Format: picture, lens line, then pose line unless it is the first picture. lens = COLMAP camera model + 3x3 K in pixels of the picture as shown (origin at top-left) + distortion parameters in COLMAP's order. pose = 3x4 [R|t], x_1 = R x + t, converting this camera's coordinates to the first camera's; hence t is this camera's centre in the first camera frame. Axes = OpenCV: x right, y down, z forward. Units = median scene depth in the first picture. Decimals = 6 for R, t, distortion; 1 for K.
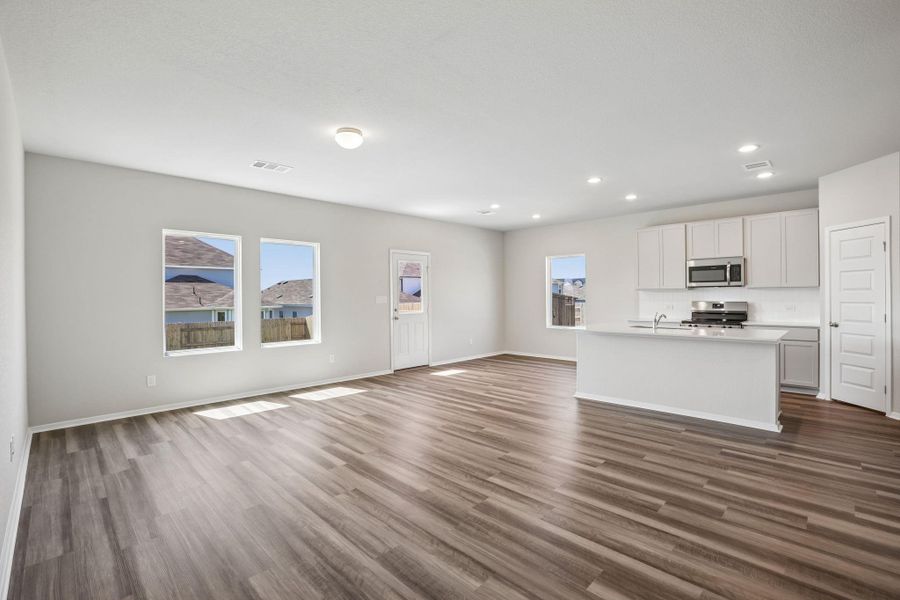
lens RADIAL K [[406.2, 0, 454.0], [0, 406.2, 296.6], [0, 0, 1]] dist [-0.049671, 0.017866]
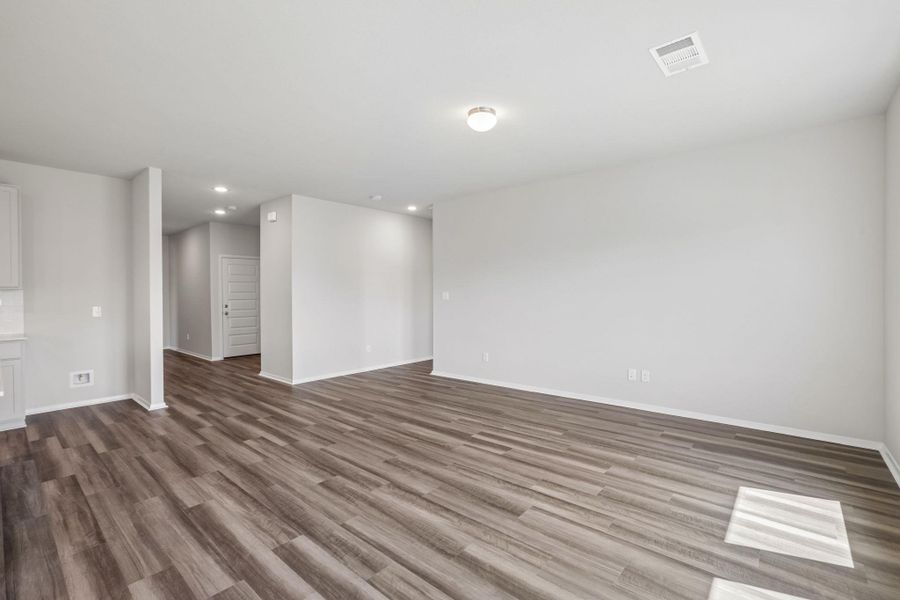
lens RADIAL K [[406.2, 0, 454.0], [0, 406.2, 296.6], [0, 0, 1]] dist [-0.049671, 0.017866]
pose [[-0.997712, 0.013272, -0.066288, -0.094779], [0.012961, 0.999903, 0.005107, 0.003962], [0.066349, 0.004236, -0.997787, 1.402656]]
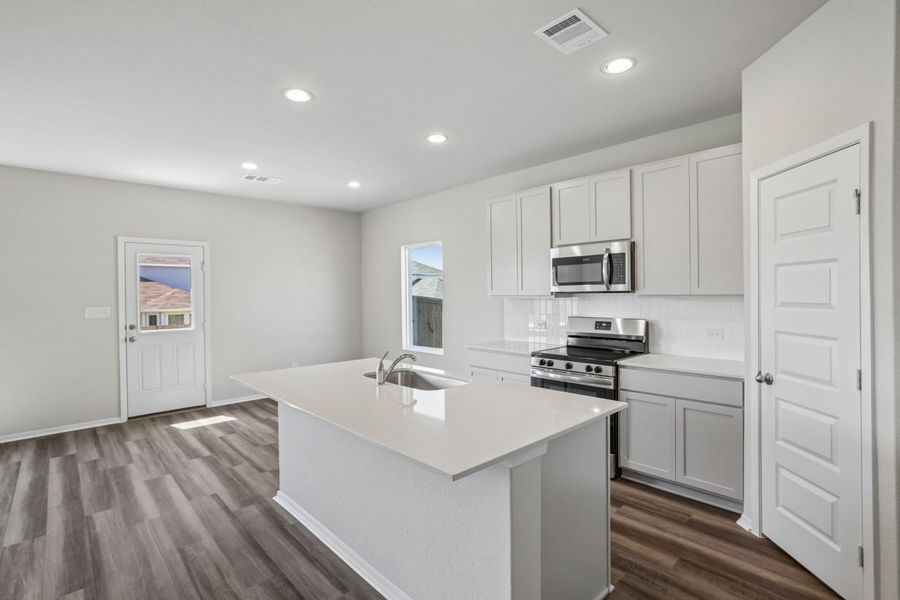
lens RADIAL K [[428.4, 0, 454.4], [0, 428.4, 297.1], [0, 0, 1]] dist [-0.044334, 0.023427]
pose [[0.999258, -0.002694, -0.038430, 0.602427], [0.003013, 0.999961, 0.008246, -0.030184], [0.038407, -0.008356, 0.999227, 0.476265]]
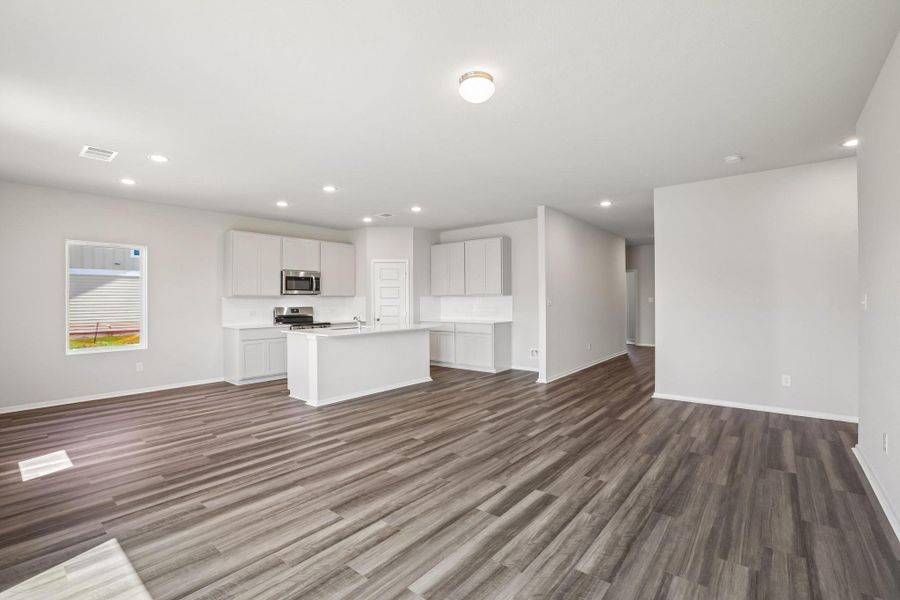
lens RADIAL K [[401.5, 0, 450.0], [0, 401.5, 300.0], [0, 0, 1]] dist [-0.051225, 0.017537]
pose [[-0.081469, 0.006590, 0.996654, -0.725358], [0.007896, 0.999951, -0.005966, 0.003009], [-0.996645, 0.007384, -0.081517, 0.815257]]
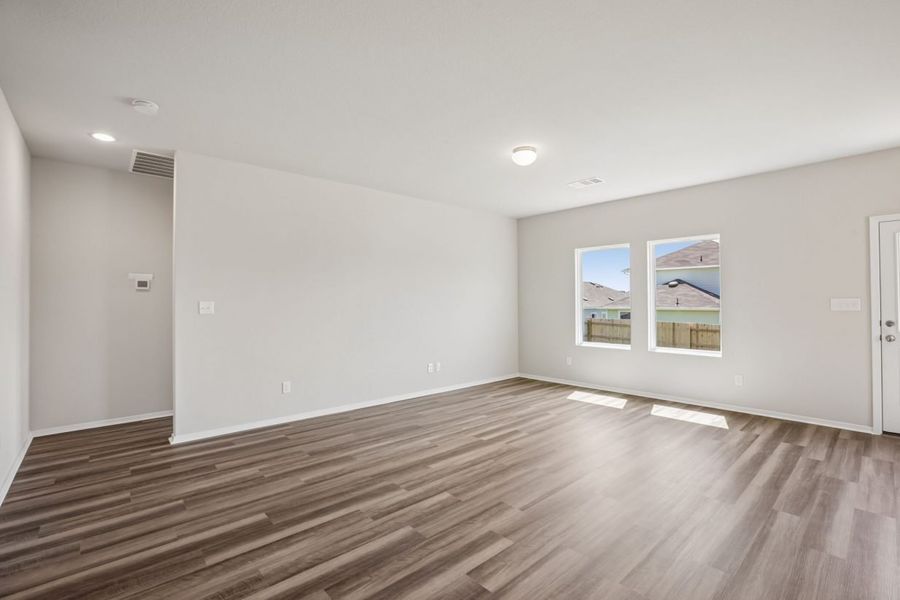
lens RADIAL K [[406.2, 0, 454.0], [0, 406.2, 296.6], [0, 0, 1]] dist [-0.049671, 0.017866]
pose [[-0.061260, -0.003750, -0.998115, 0.619530], [0.006360, 0.999971, -0.004148, -0.007833], [0.998102, -0.006602, -0.061235, 0.640588]]
